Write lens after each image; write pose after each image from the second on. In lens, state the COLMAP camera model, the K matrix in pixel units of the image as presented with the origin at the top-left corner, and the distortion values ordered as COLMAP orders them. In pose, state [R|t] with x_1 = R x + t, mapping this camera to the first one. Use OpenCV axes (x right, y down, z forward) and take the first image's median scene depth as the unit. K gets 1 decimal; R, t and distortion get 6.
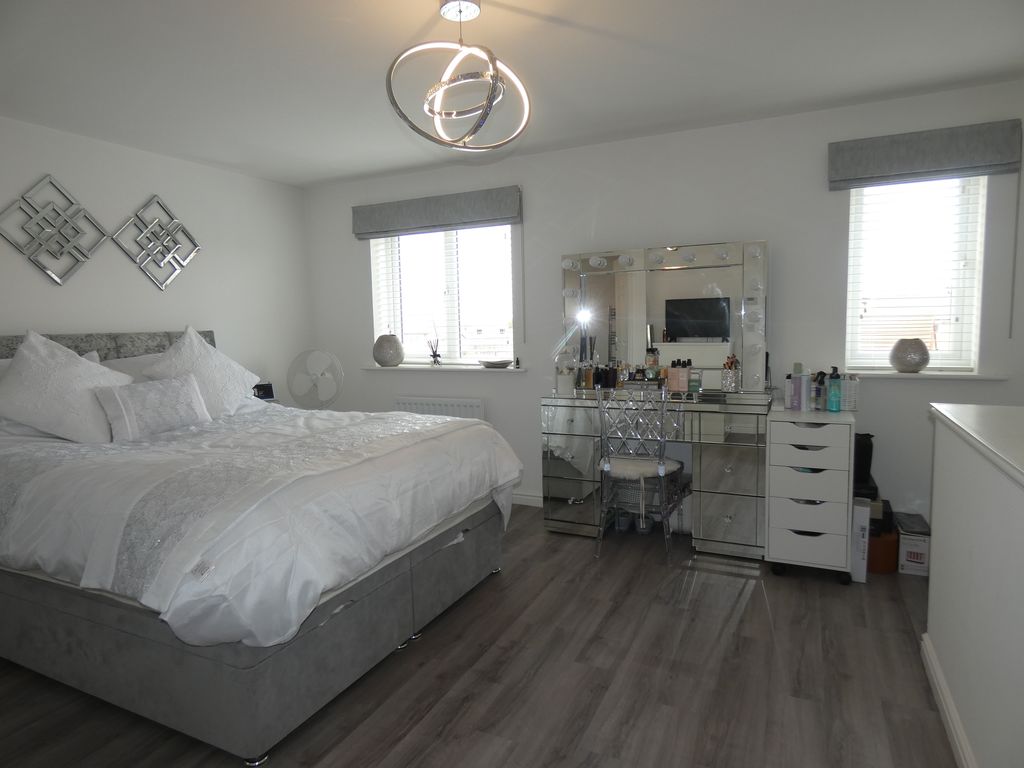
lens RADIAL K [[618.5, 0, 515.4], [0, 618.5, 381.0], [0, 0, 1]] dist [0.011830, -0.010605]
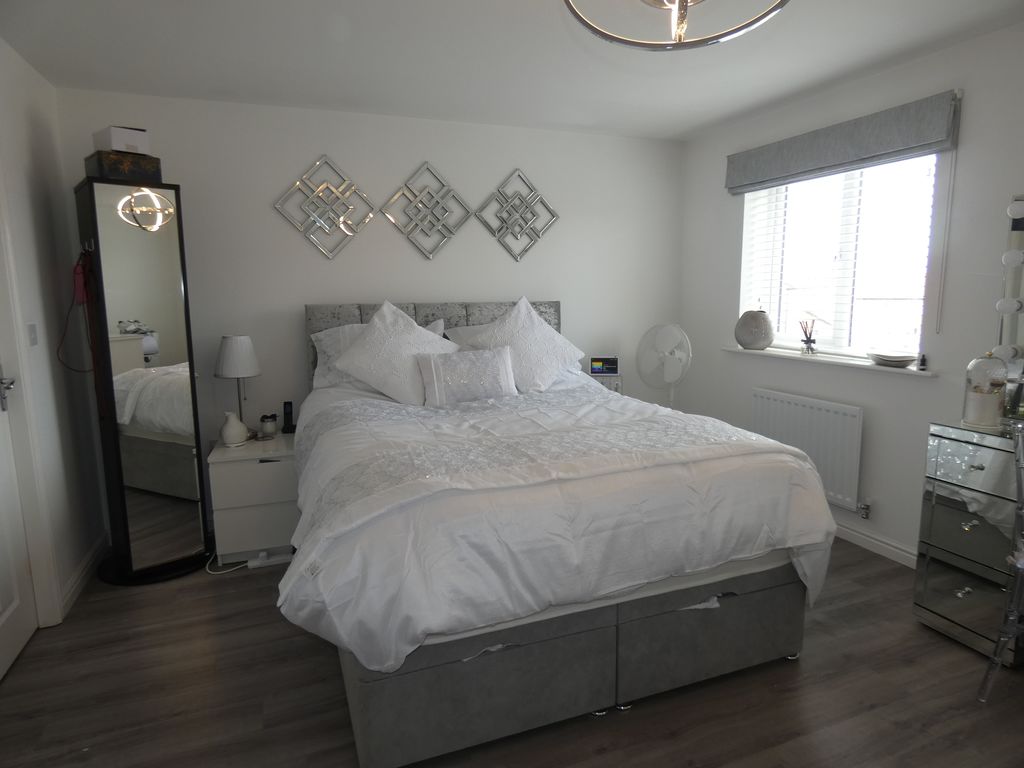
lens RADIAL K [[618.5, 0, 508.4], [0, 618.5, 381.7], [0, 0, 1]] dist [0.011830, -0.010605]
pose [[0.734286, 0.119188, -0.668295, 0.157684], [-0.075282, 0.992691, 0.094327, -0.047604], [0.674653, -0.018952, 0.737892, 0.242007]]
